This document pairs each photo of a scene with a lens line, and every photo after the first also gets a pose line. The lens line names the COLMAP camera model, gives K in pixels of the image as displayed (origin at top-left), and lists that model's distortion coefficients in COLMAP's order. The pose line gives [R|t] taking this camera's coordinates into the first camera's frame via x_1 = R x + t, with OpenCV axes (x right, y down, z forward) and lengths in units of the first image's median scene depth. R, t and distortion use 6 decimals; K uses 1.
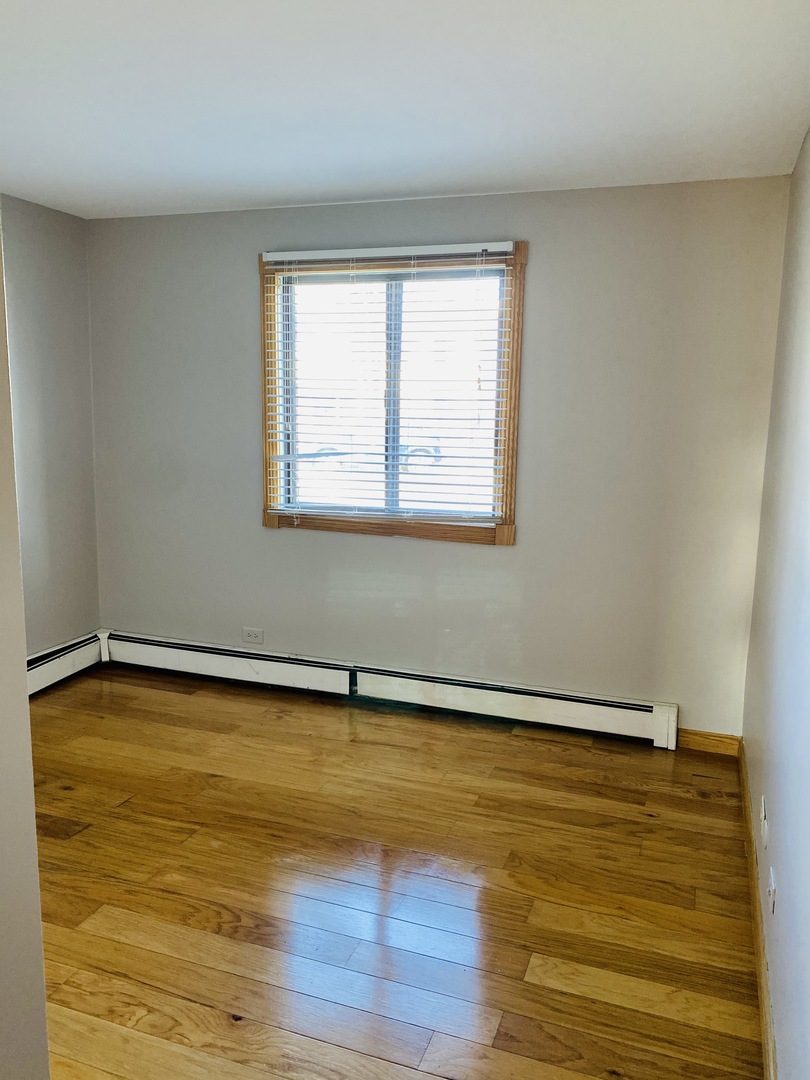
lens RADIAL K [[820.3, 0, 404.8], [0, 820.3, 538.5], [0, 0, 1]] dist [0.028650, -0.039346]
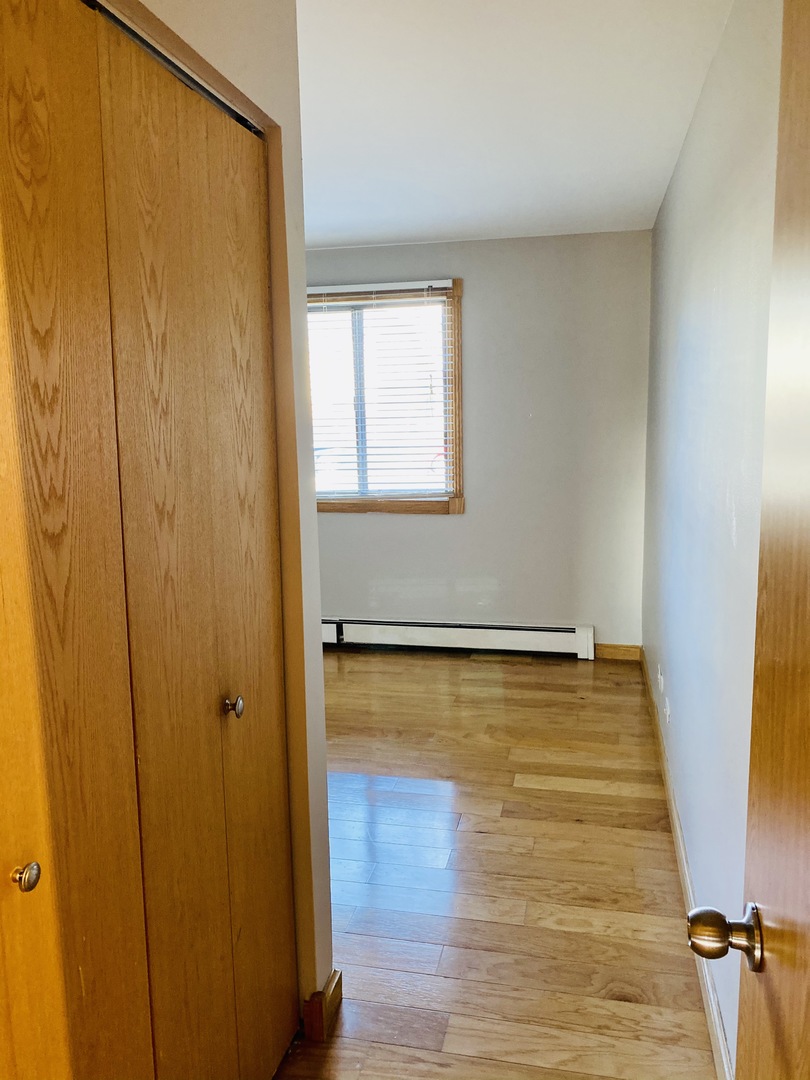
lens RADIAL K [[820.3, 0, 397.3], [0, 820.3, 539.0], [0, 0, 1]] dist [0.028650, -0.039346]
pose [[0.991530, -0.055547, 0.117401, -0.127205], [0.056561, 0.998385, -0.005319, 0.050907], [-0.116916, 0.011914, 0.993070, -0.273479]]
